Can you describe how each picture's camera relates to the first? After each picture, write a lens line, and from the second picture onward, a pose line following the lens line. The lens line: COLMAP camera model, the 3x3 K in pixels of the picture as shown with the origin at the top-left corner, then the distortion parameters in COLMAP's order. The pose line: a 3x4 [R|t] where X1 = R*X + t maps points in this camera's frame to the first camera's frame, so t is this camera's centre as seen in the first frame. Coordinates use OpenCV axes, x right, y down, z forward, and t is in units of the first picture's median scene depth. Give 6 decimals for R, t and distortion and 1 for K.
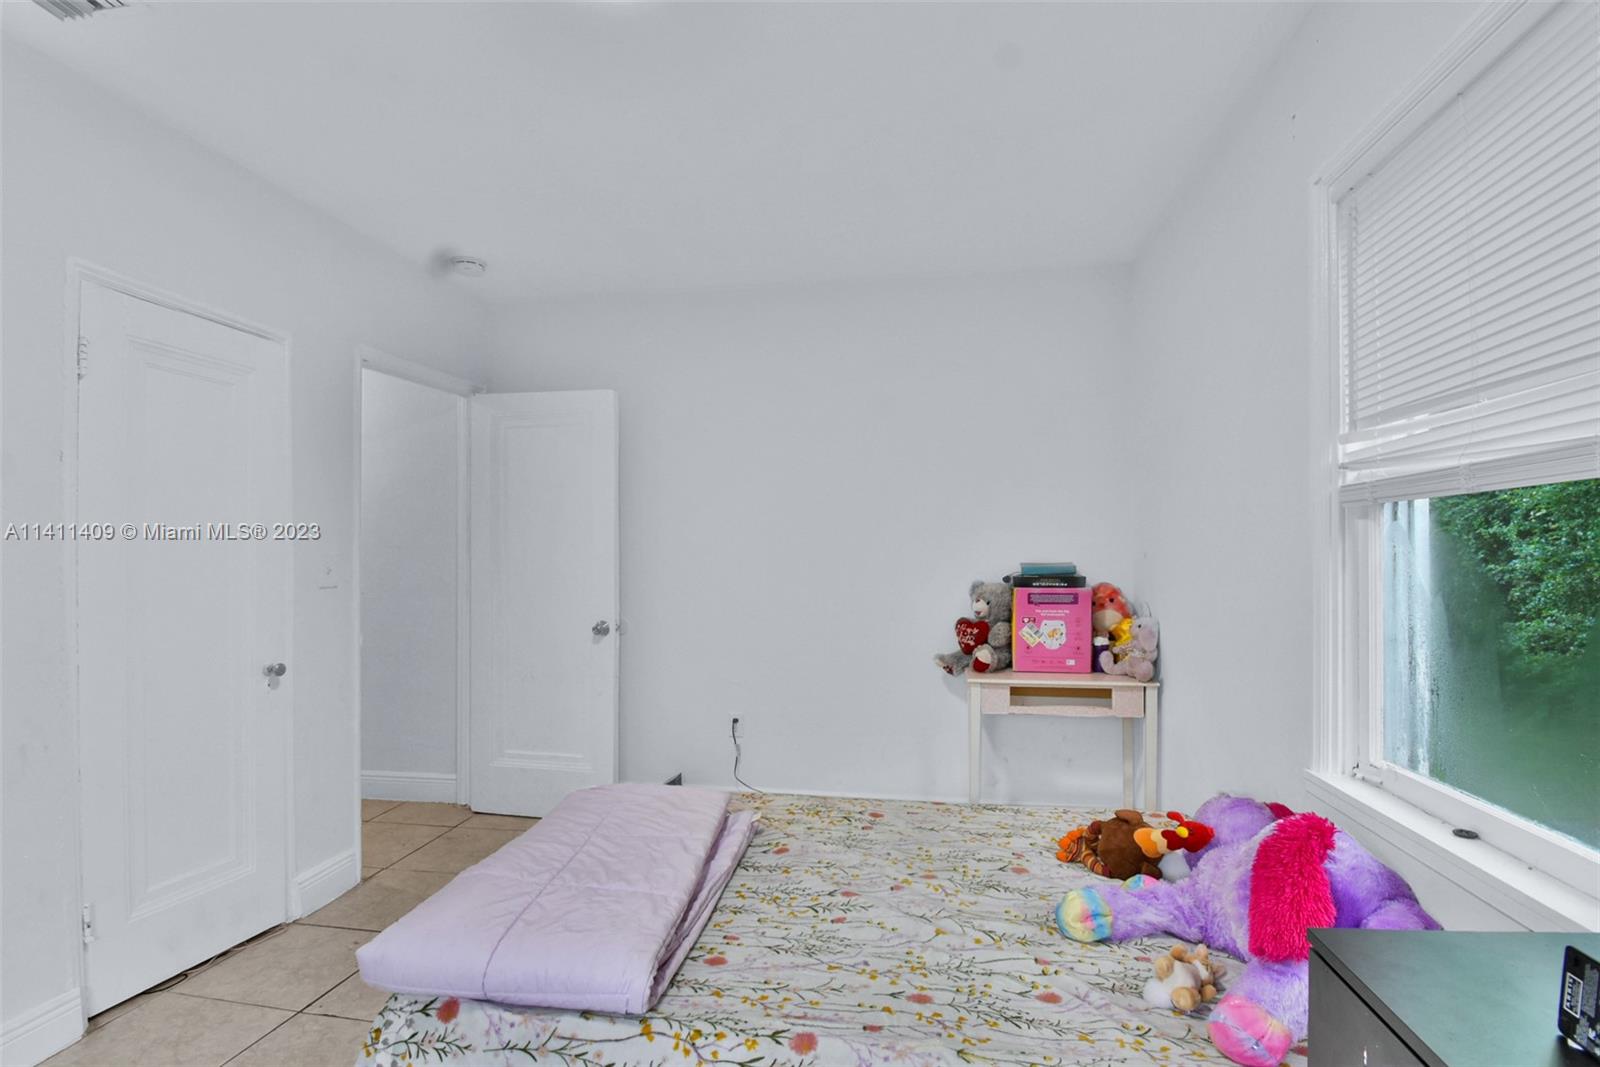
lens RADIAL K [[742.7, 0, 814.4], [0, 742.7, 544.5], [0, 0, 1]] dist [0.033447, -0.022782]
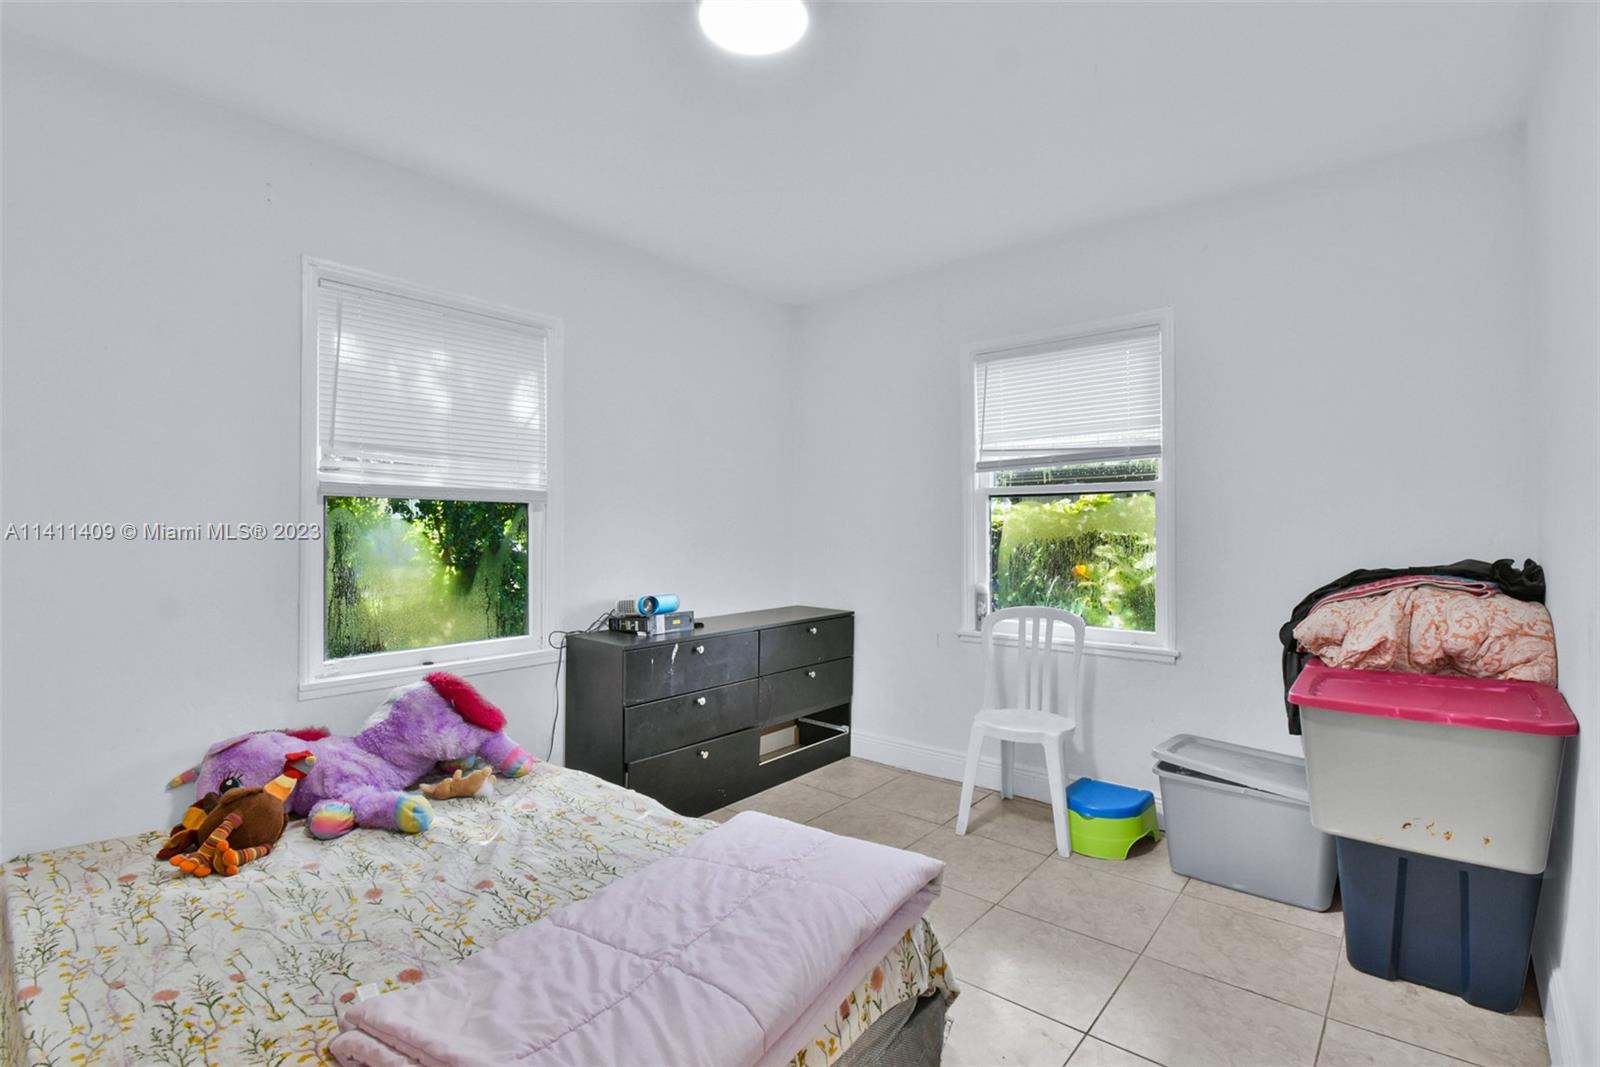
lens RADIAL K [[742.7, 0, 814.4], [0, 742.7, 544.5], [0, 0, 1]] dist [0.033447, -0.022782]
pose [[-0.863547, -0.002437, 0.504262, -0.635408], [-0.005589, 0.999973, -0.004737, 0.037686], [-0.504237, -0.006909, -0.863538, 1.312966]]
